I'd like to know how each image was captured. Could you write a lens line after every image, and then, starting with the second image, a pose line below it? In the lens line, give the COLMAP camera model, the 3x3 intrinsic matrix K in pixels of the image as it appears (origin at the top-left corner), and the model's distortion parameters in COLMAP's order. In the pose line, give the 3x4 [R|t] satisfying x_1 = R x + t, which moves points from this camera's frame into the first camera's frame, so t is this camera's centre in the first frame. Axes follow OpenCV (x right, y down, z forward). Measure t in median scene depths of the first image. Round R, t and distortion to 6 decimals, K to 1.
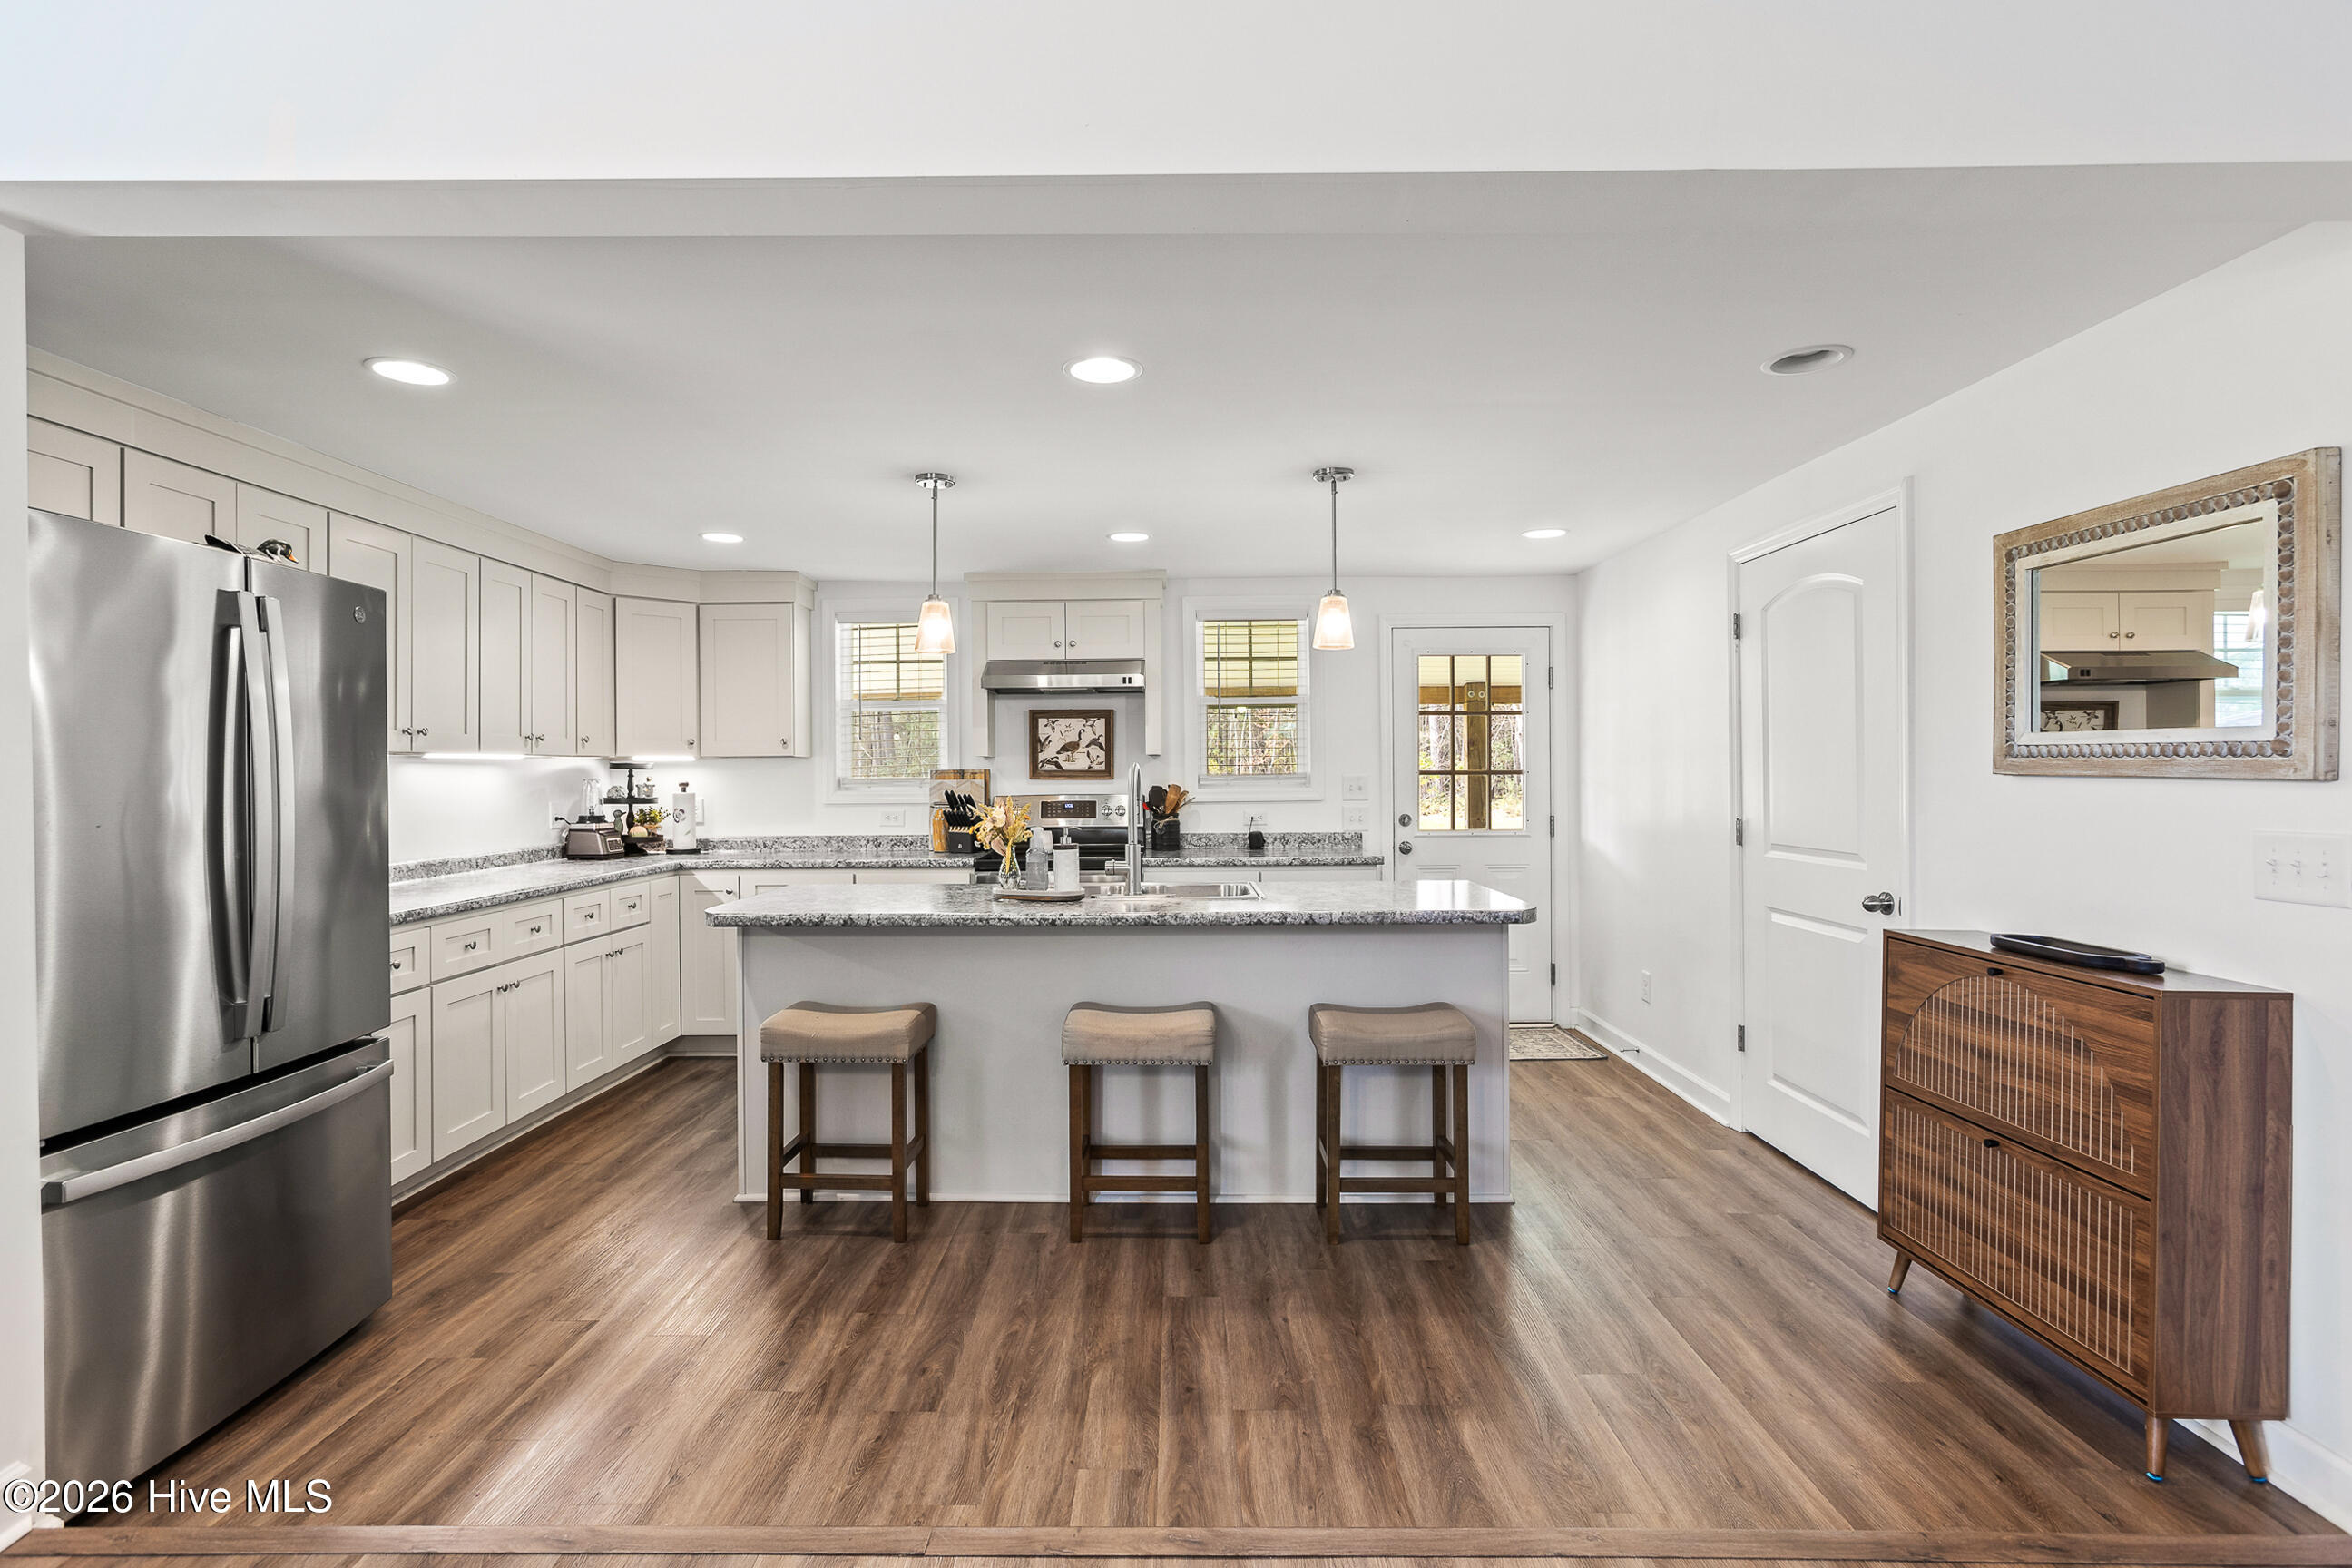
lens RADIAL K [[1149.4, 0, 1161.3], [0, 1149.4, 777.7], [0, 0, 1]] dist [-0.003267, 0.001267]
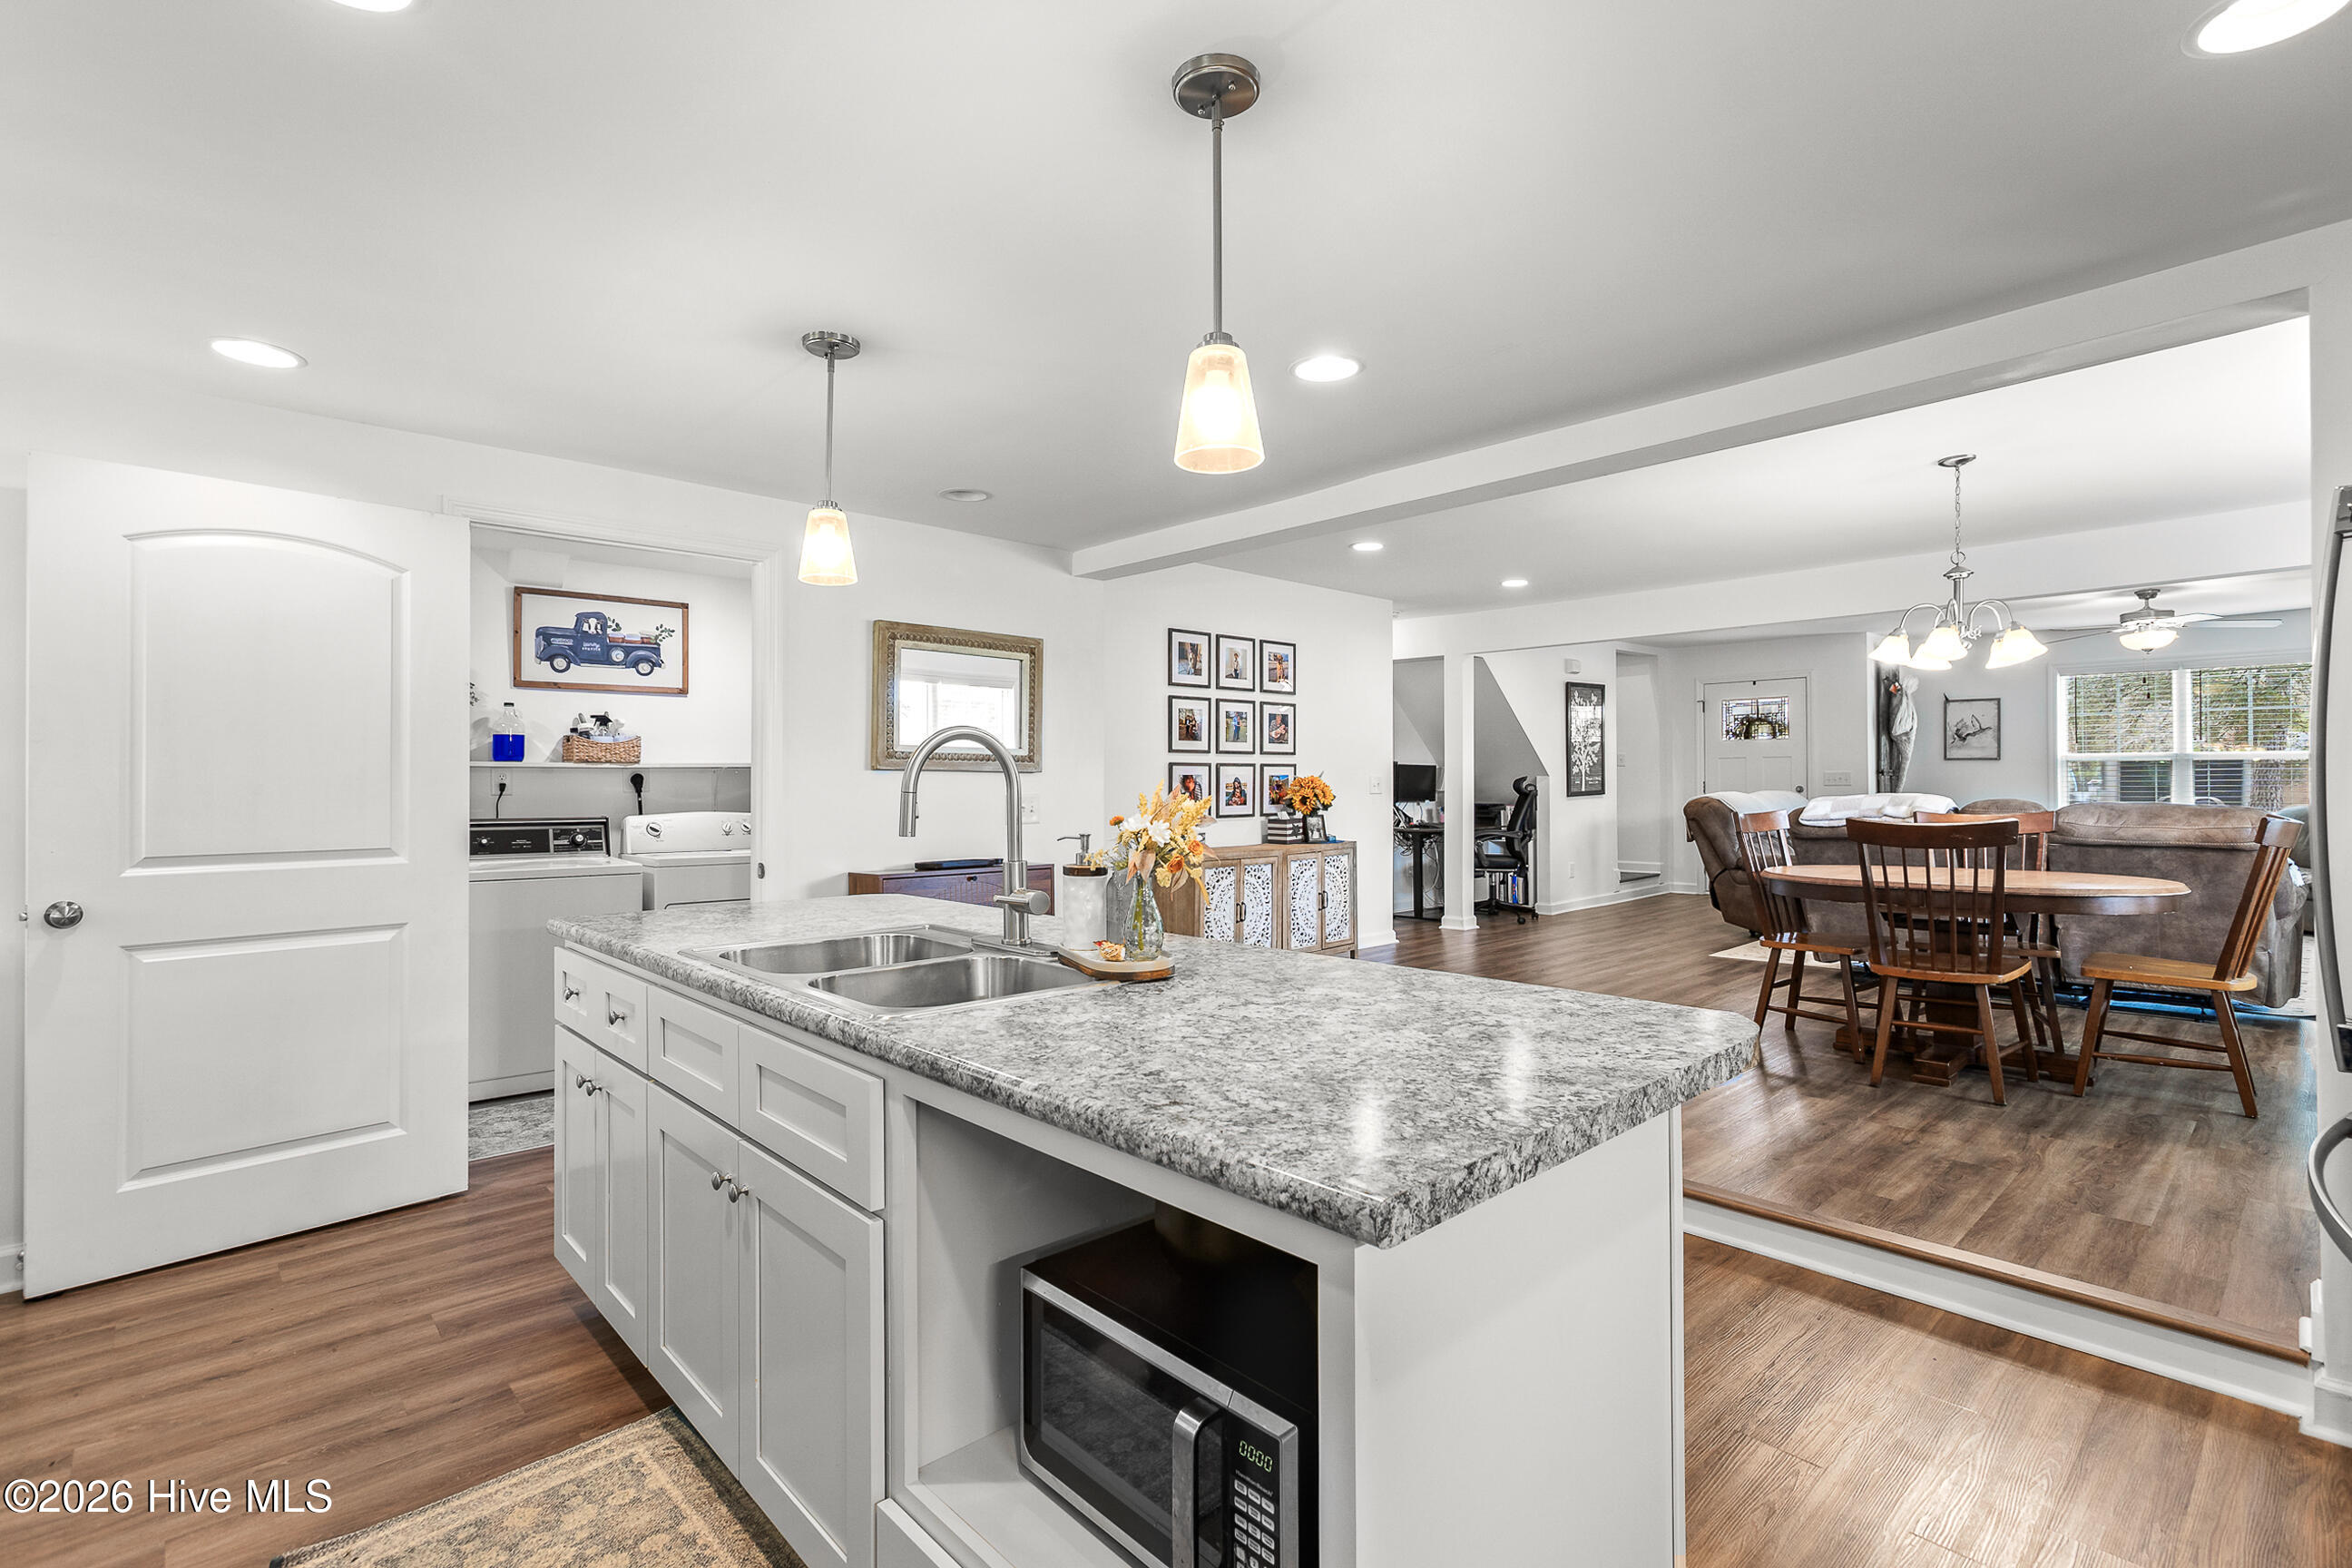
lens RADIAL K [[1105.9, 0, 1186.1], [0, 1105.9, 782.1], [0, 0, 1]] dist [-0.000659, 0.009440]
pose [[-0.686608, 0.007299, 0.726992, -0.339014], [0.008112, 0.999964, -0.002378, 0.011009], [-0.726983, 0.004265, -0.686642, 0.874803]]
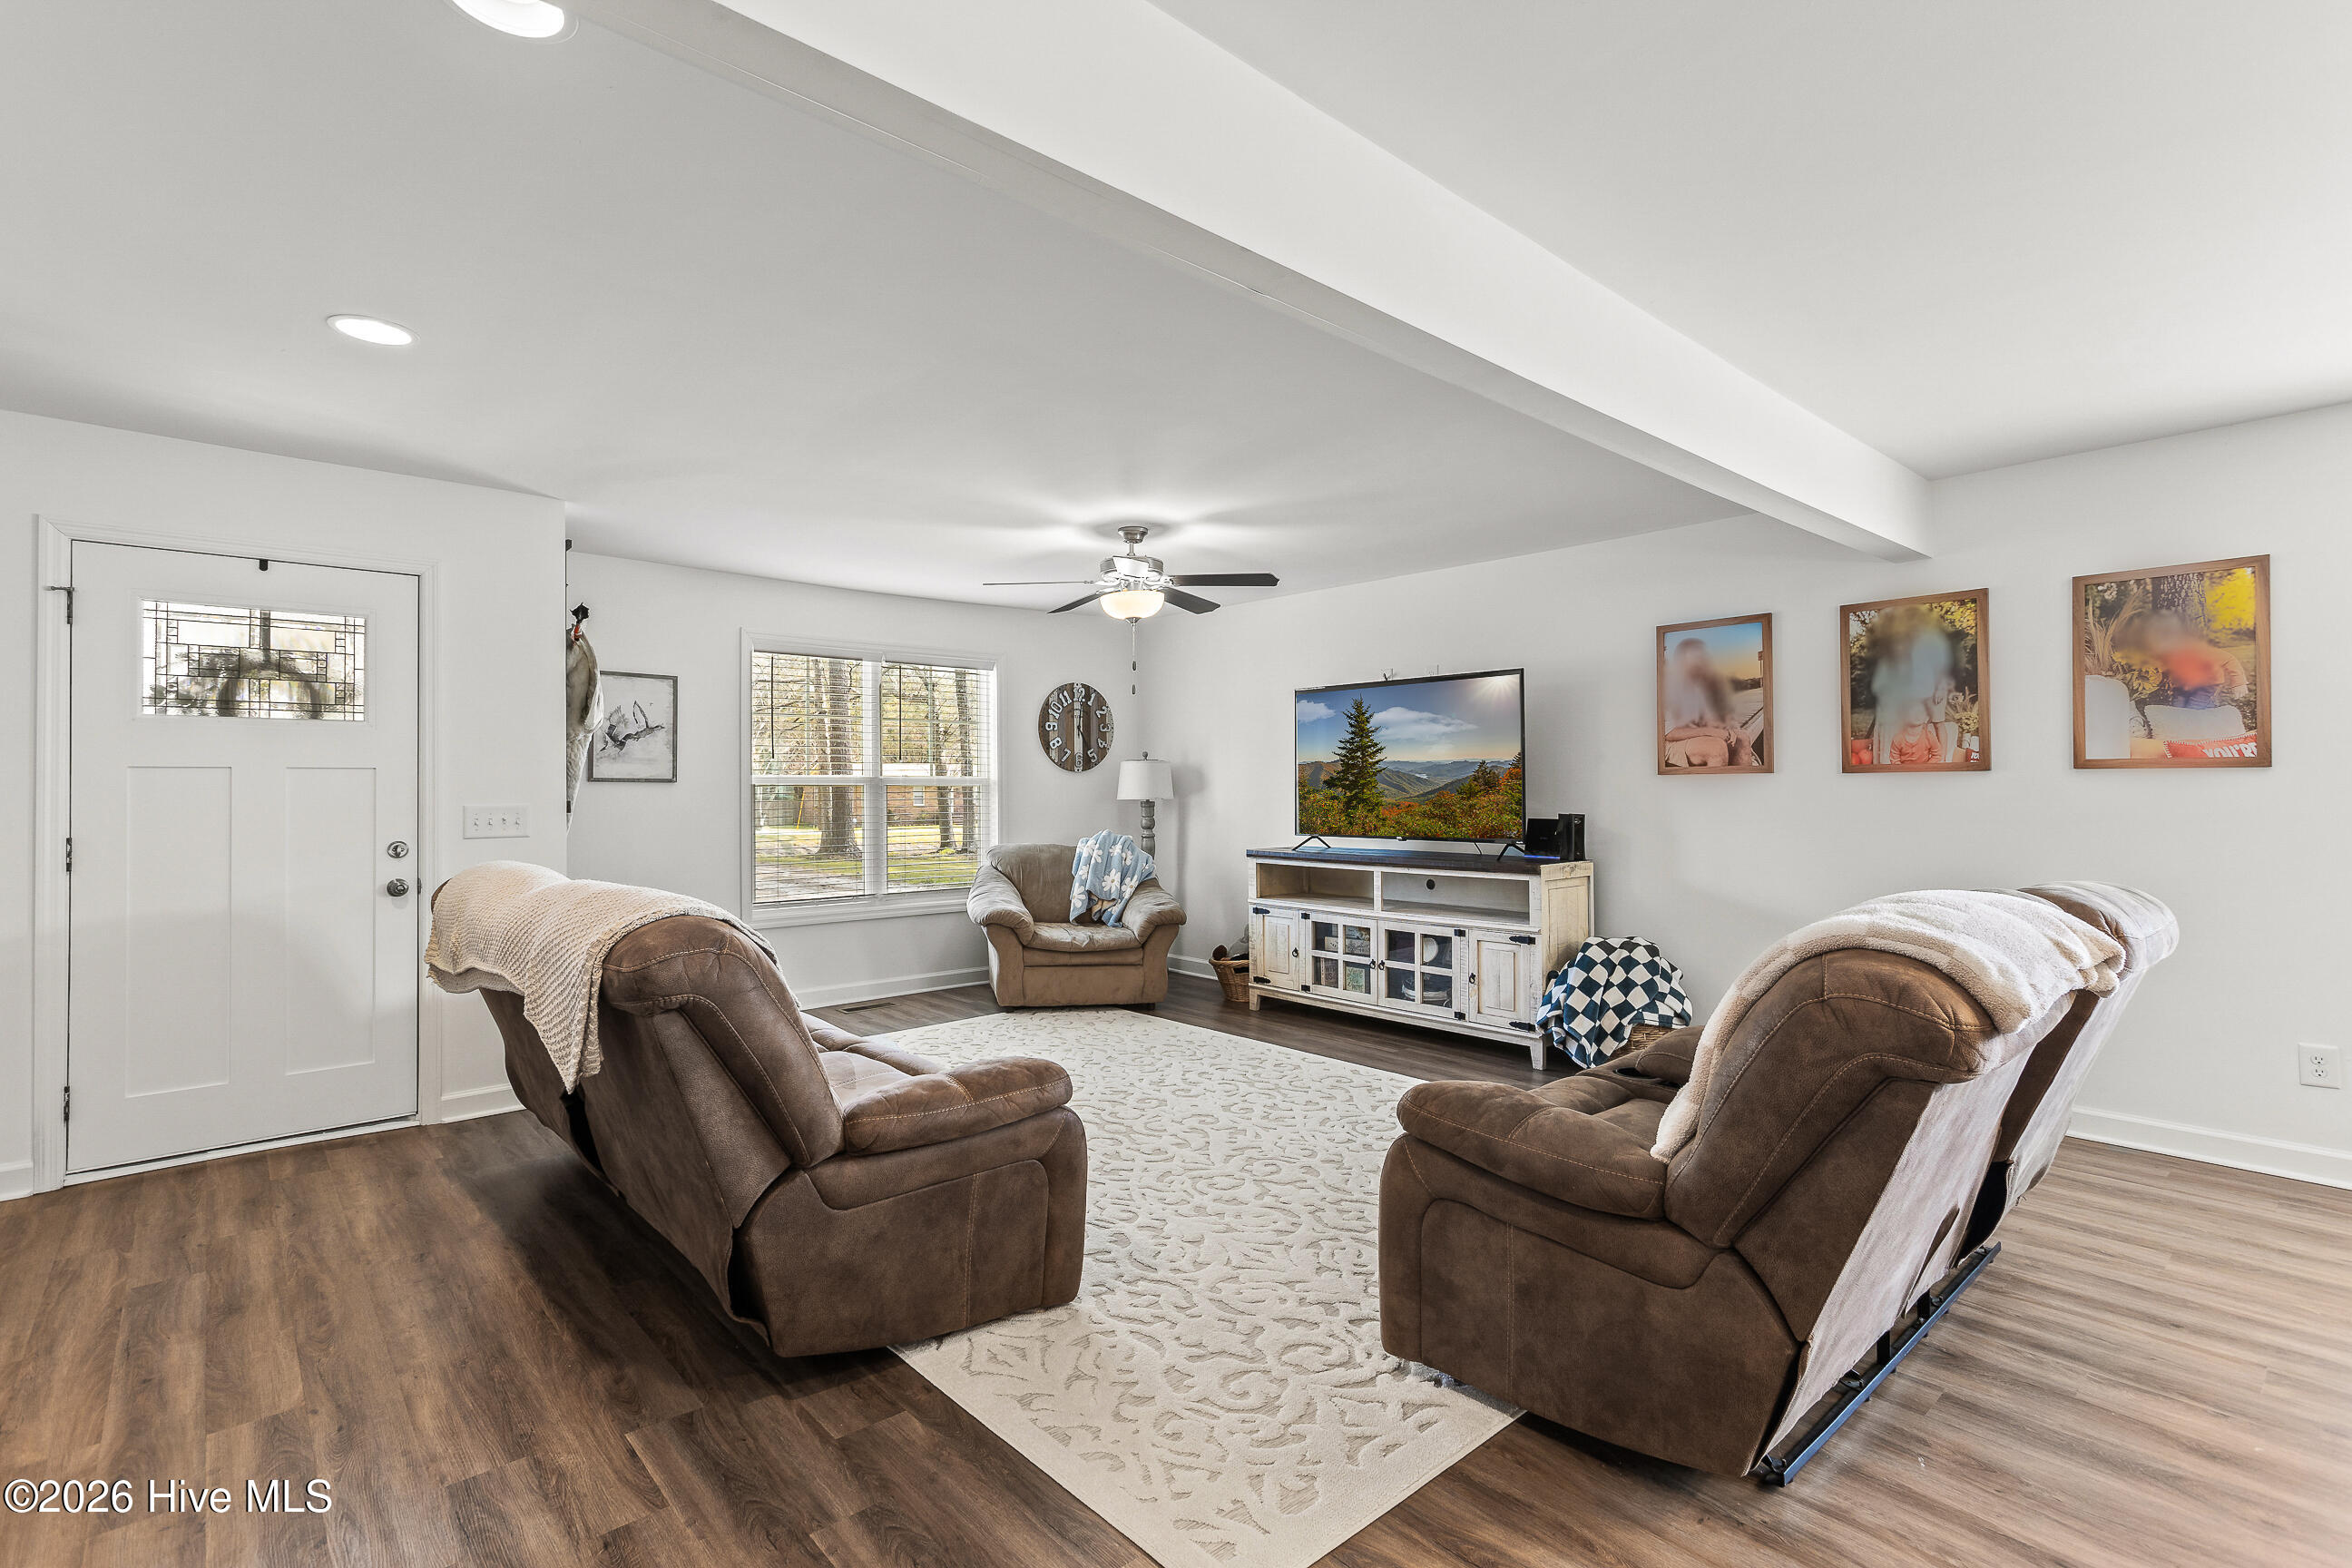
lens RADIAL K [[1103.5, 0, 1187.5], [0, 1103.5, 709.9], [0, 0, 1]] dist [0.010707, 0.000374]
pose [[-0.745683, -0.039573, -0.665125, 0.390189], [0.009738, 0.997481, -0.070264, -0.008742], [0.666230, -0.058872, -0.743419, -0.213200]]
